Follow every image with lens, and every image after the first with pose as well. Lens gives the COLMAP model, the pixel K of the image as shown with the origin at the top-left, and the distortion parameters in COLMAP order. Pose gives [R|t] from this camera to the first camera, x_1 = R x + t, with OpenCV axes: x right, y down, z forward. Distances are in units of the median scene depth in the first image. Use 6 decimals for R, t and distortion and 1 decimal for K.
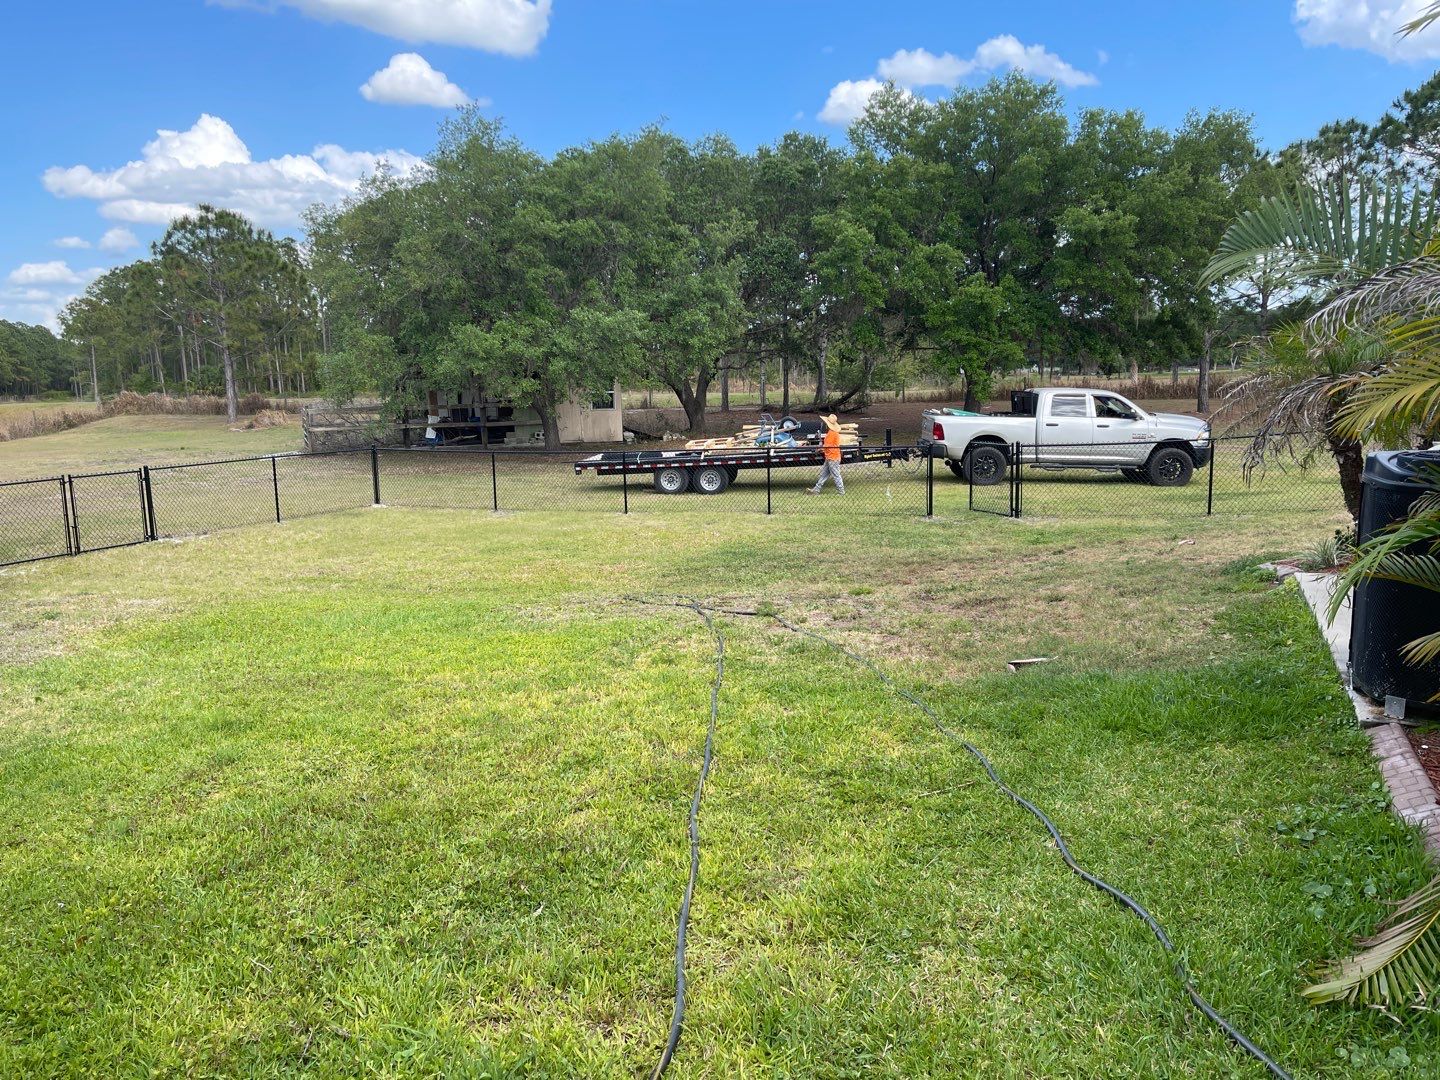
lens RADIAL K [[1092.9, 0, 711.0], [0, 1092.9, 542.9], [0, 0, 1]] dist [0.073903, -0.097303]
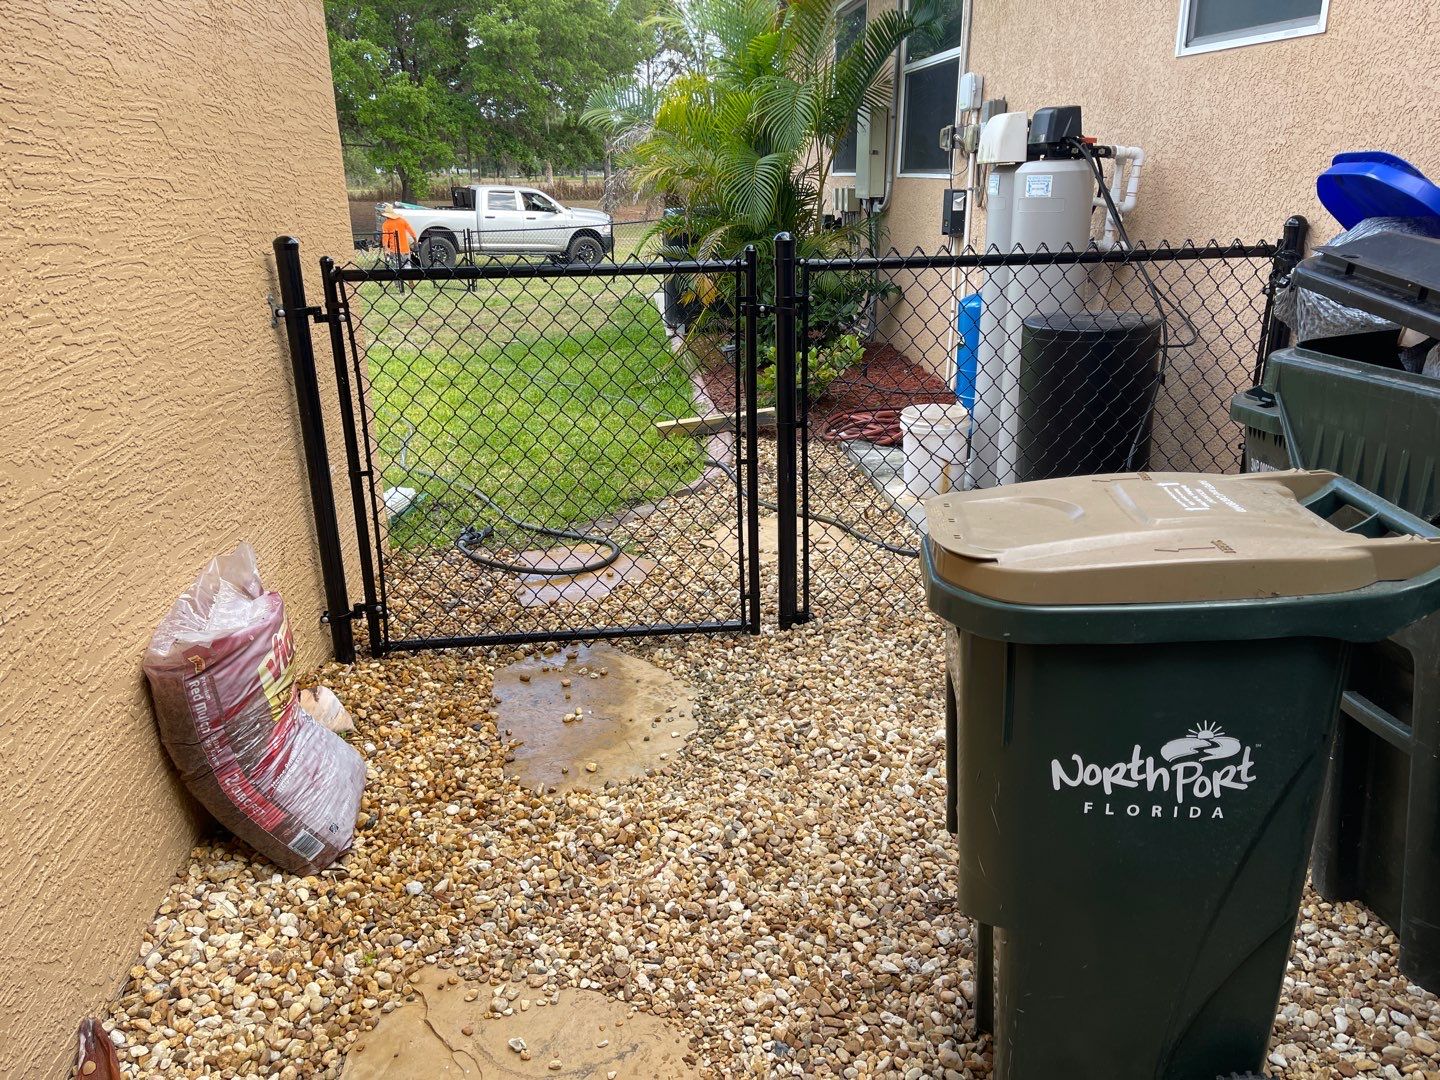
lens RADIAL K [[1103.5, 0, 720.6], [0, 1103.5, 546.0], [0, 0, 1]] dist [0.067864, -0.085554]
pose [[0.873791, -0.143754, 0.464568, -0.053981], [0.063653, 0.980900, 0.183803, 0.023941], [-0.482117, -0.131034, 0.866252, -0.136501]]
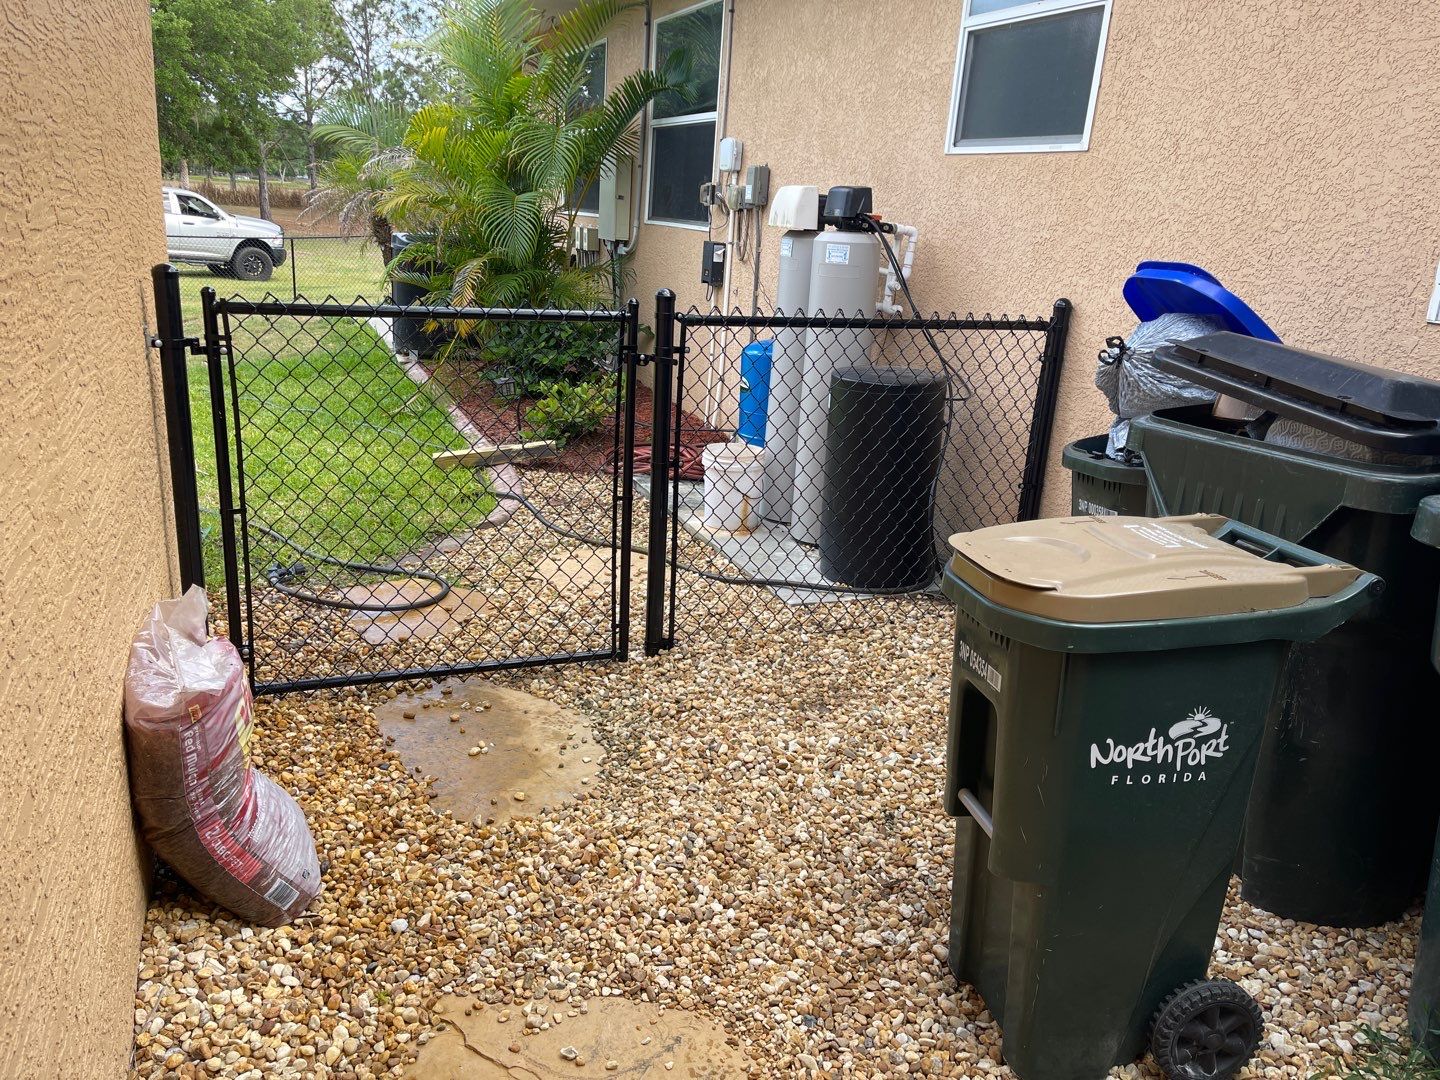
lens RADIAL K [[1105.8, 0, 720.0], [0, 1105.8, 540.0], [0, 0, 1]] dist [0.071330, -0.085104]
pose [[0.697118, -0.138879, 0.703377, -0.073559], [0.026016, 0.985314, 0.168761, 0.021133], [-0.716485, -0.099347, 0.690493, -0.130608]]
